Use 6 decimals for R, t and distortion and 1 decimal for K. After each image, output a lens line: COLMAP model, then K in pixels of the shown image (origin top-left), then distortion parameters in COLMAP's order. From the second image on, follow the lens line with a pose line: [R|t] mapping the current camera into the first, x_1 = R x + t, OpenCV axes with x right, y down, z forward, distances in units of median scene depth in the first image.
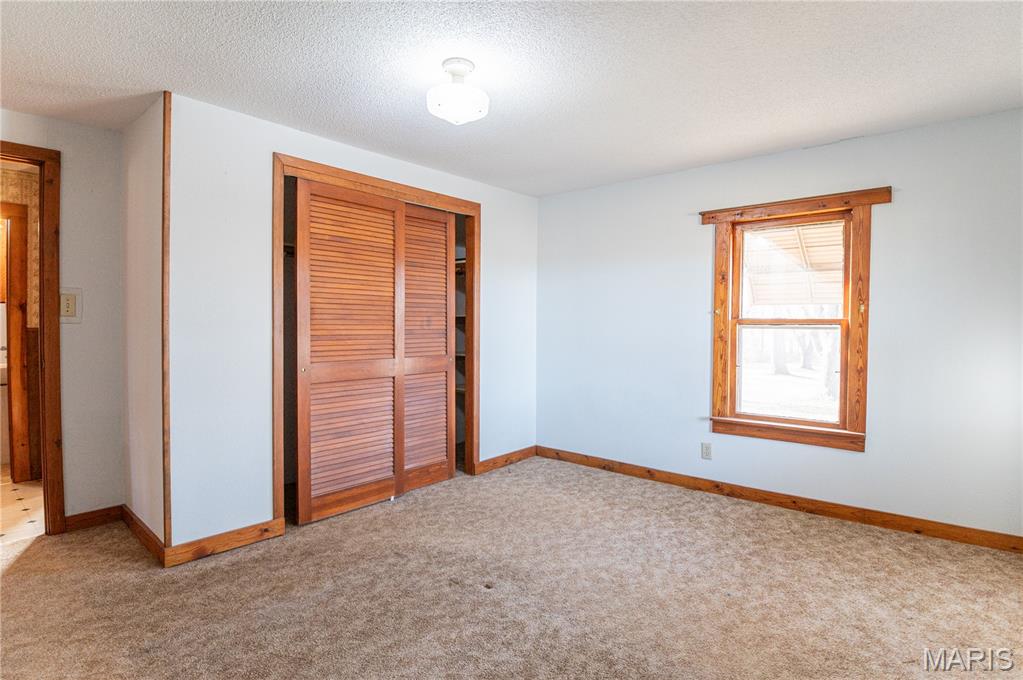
lens RADIAL K [[506.9, 0, 506.4], [0, 506.9, 337.8], [0, 0, 1]] dist [-0.017558, -0.004977]
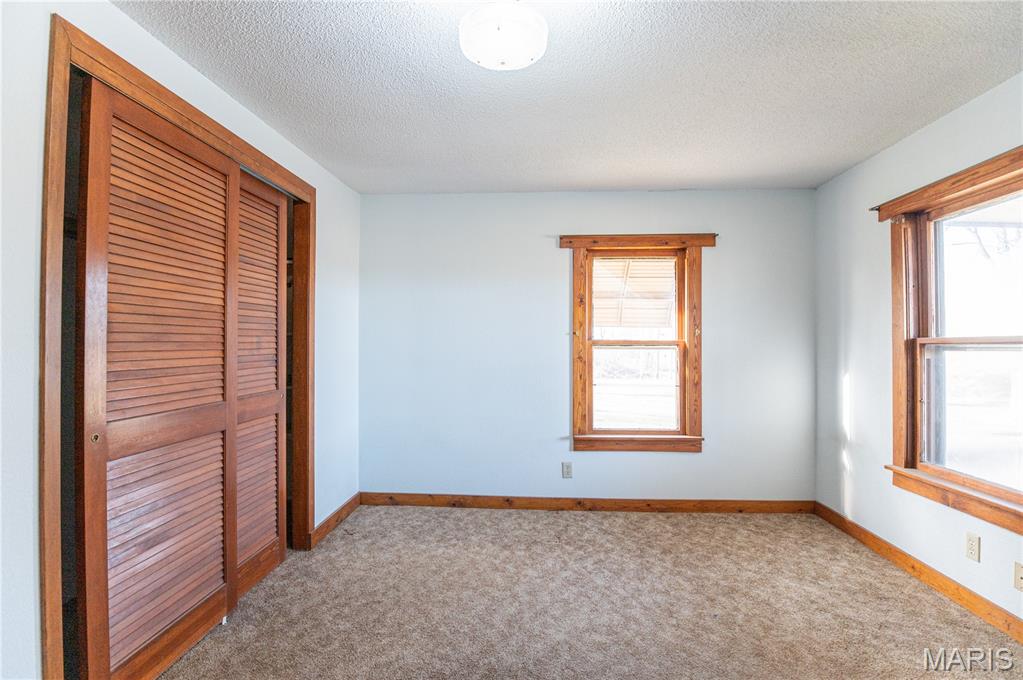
lens RADIAL K [[492.2, 0, 511.5], [0, 492.2, 340.0], [0, 0, 1]] dist [-0.018481, -0.006898]
pose [[0.803346, 0.000461, 0.595513, -0.313323], [0.017241, 0.999563, -0.024032, -0.017231], [-0.595263, 0.029573, 0.802986, 0.294270]]
